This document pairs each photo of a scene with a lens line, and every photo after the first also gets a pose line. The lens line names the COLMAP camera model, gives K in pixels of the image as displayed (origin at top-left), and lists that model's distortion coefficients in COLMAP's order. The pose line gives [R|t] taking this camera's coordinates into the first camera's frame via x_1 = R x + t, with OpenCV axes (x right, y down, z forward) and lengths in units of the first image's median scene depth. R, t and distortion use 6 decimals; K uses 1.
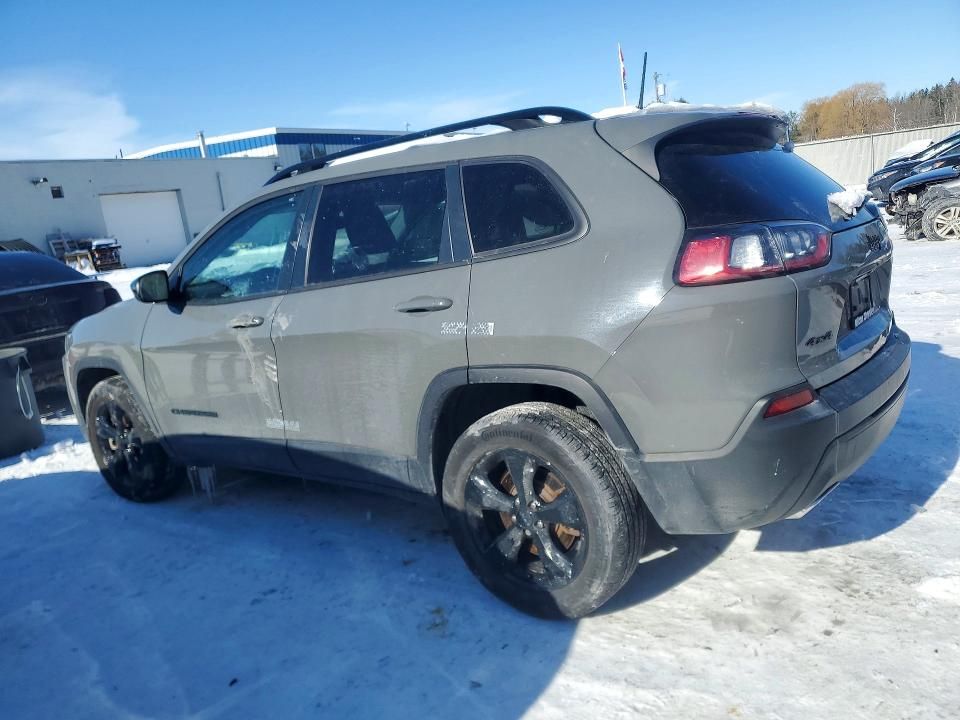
lens RADIAL K [[747.8, 0, 485.2], [0, 747.8, 358.9], [0, 0, 1]] dist [0.004546, 0.000427]
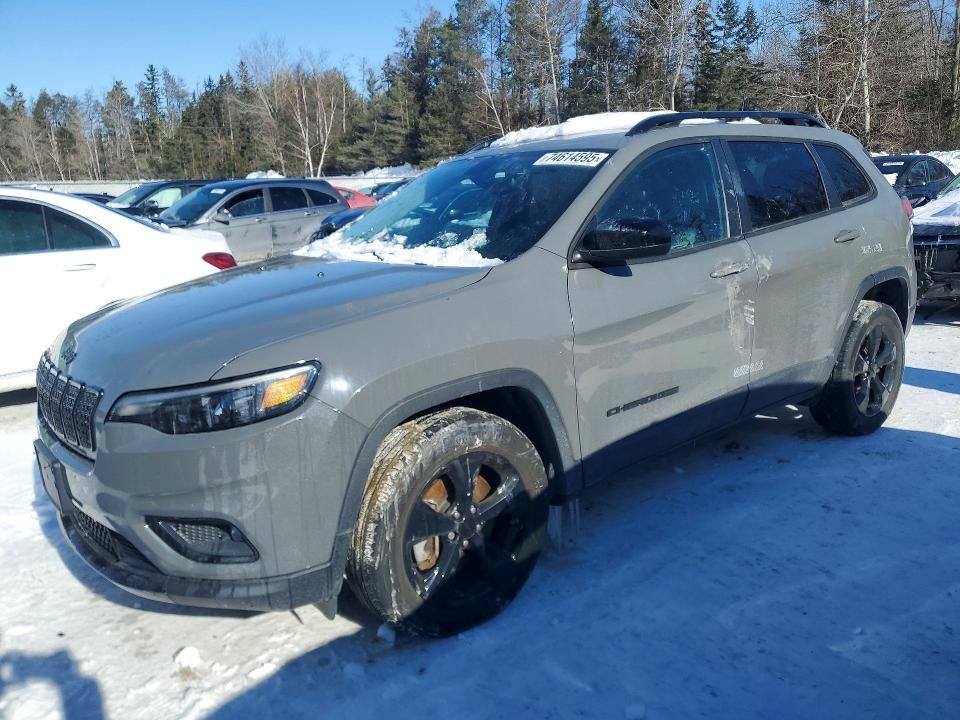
lens RADIAL K [[747.8, 0, 485.2], [0, 747.8, 358.9], [0, 0, 1]] dist [0.004546, 0.000427]
pose [[0.273570, -0.113666, 0.955112, -1.414197], [0.209785, 0.976138, 0.056080, -0.059920], [-0.938696, 0.185027, 0.290888, 1.101285]]
